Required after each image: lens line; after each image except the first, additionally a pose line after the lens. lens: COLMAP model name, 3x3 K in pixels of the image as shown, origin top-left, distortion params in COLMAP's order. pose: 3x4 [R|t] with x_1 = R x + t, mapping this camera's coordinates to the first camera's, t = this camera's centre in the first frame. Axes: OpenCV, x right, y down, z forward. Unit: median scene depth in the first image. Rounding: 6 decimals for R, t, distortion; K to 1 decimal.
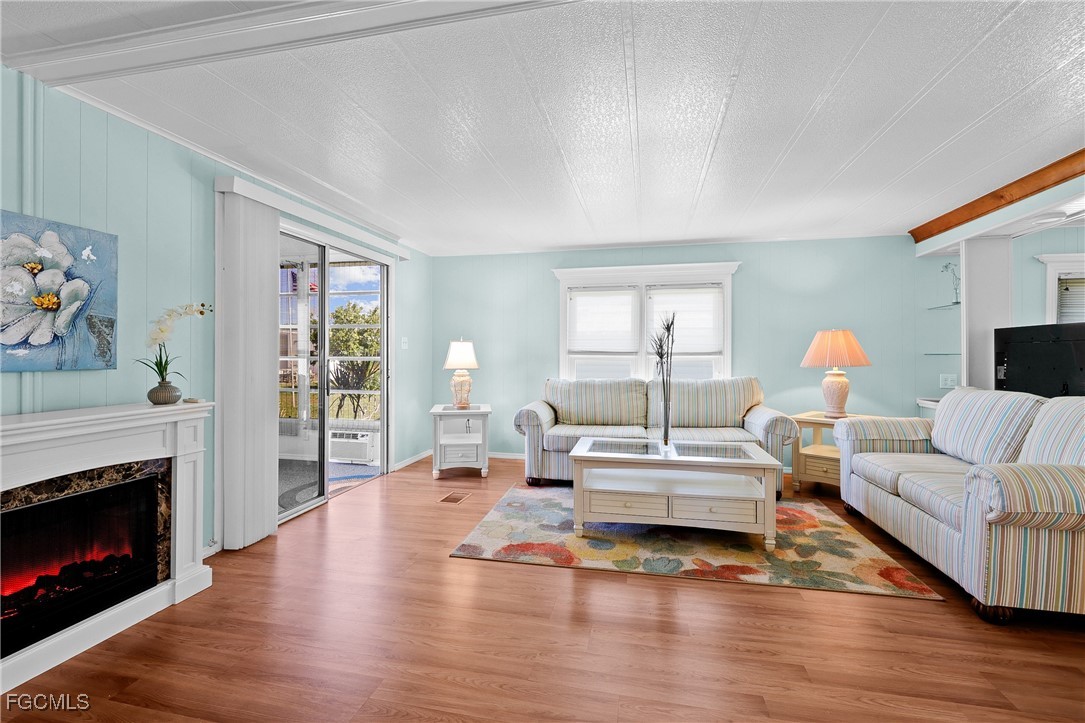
lens RADIAL K [[461.1, 0, 536.3], [0, 461.1, 351.9], [0, 0, 1]] dist [0.001268, 0.000409]
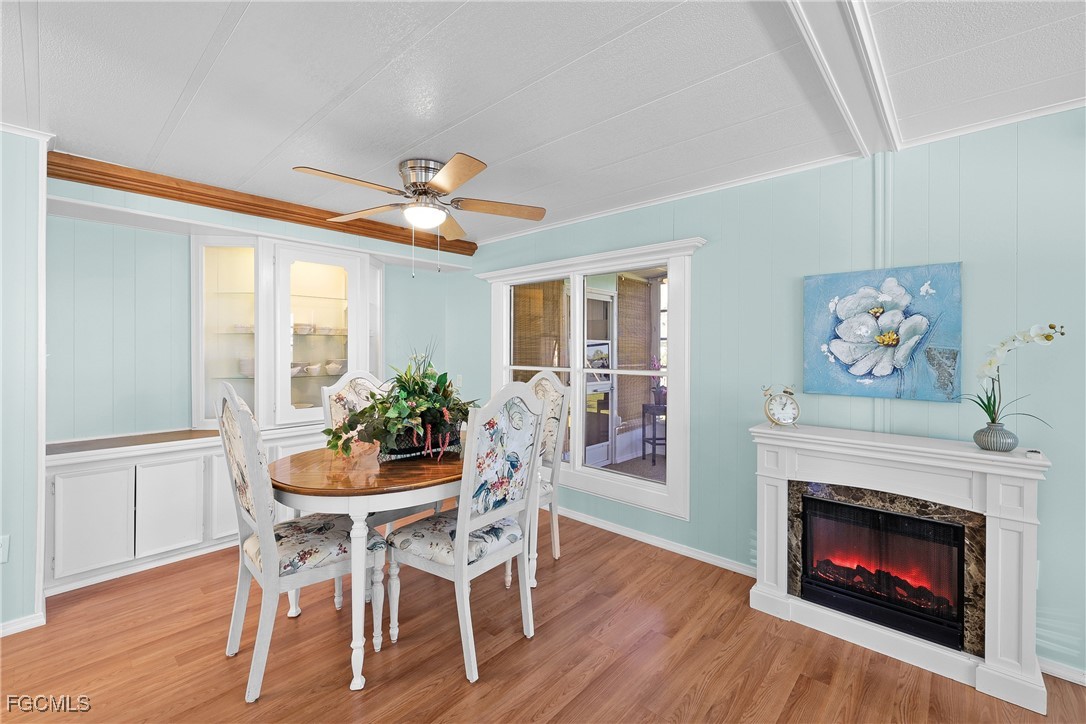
lens RADIAL K [[461.6, 0, 536.8], [0, 461.6, 352.4], [0, 0, 1]] dist [0.001268, 0.000409]
pose [[-0.493433, -0.002801, -0.869779, 0.361985], [-0.004412, 0.999990, -0.000718, -0.065151], [0.869772, 0.003483, -0.493441, 0.749019]]
